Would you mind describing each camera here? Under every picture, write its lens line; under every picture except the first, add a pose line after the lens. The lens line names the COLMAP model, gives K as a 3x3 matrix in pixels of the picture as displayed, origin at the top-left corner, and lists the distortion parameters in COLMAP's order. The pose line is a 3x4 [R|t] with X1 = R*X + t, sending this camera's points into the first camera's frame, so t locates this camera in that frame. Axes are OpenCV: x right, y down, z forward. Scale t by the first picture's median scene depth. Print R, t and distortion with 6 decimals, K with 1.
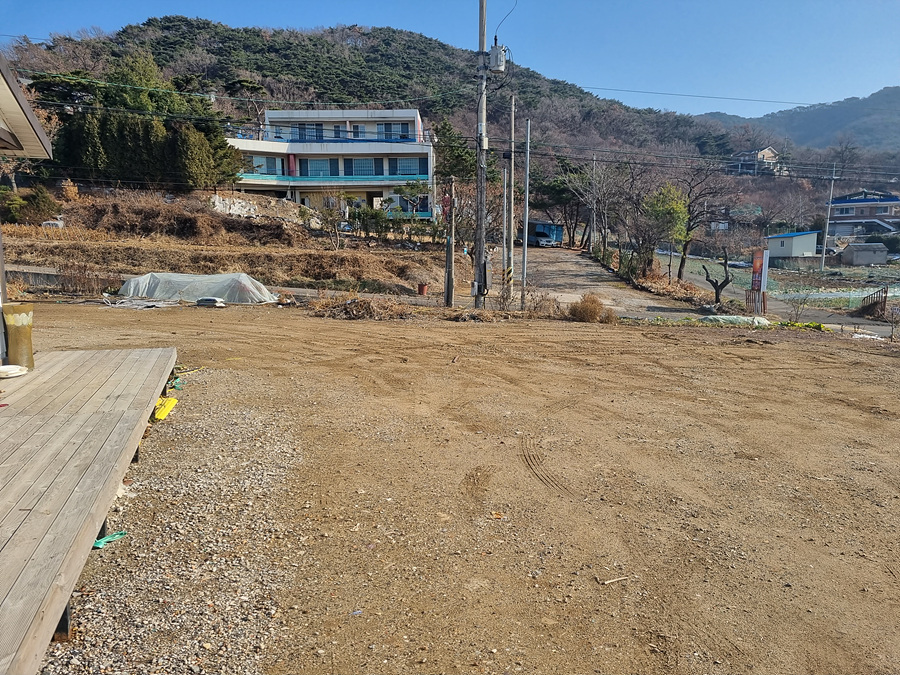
lens RADIAL K [[677.7, 0, 454.9], [0, 677.7, 356.5], [0, 0, 1]] dist [0.059403, -0.040672]
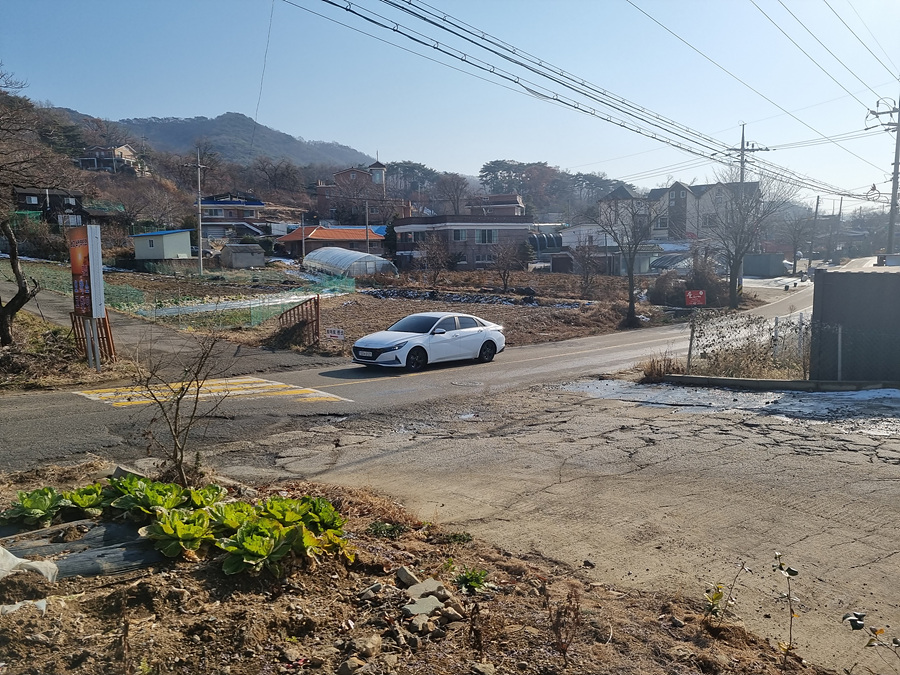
lens RADIAL K [[677.7, 0, 455.2], [0, 677.7, 339.7], [0, 0, 1]] dist [0.059403, -0.040672]
pose [[0.662404, -0.095213, 0.743072, 0.194521], [0.121074, 0.992457, 0.019237, -0.043566], [-0.739299, 0.077224, 0.668935, 0.380972]]
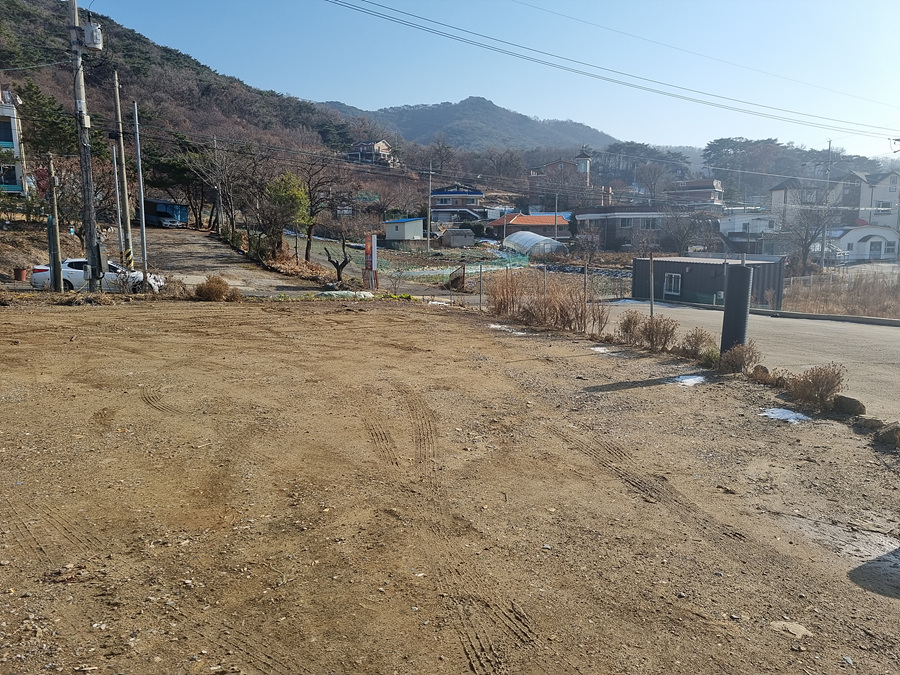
lens RADIAL K [[677.7, 0, 468.5], [0, 677.7, 337.4], [0, 0, 1]] dist [0.059403, -0.040672]
pose [[0.860704, -0.071807, 0.504017, -0.002238], [0.071948, 0.997223, 0.019210, 0.006233], [-0.503997, 0.019729, 0.863480, -0.055975]]
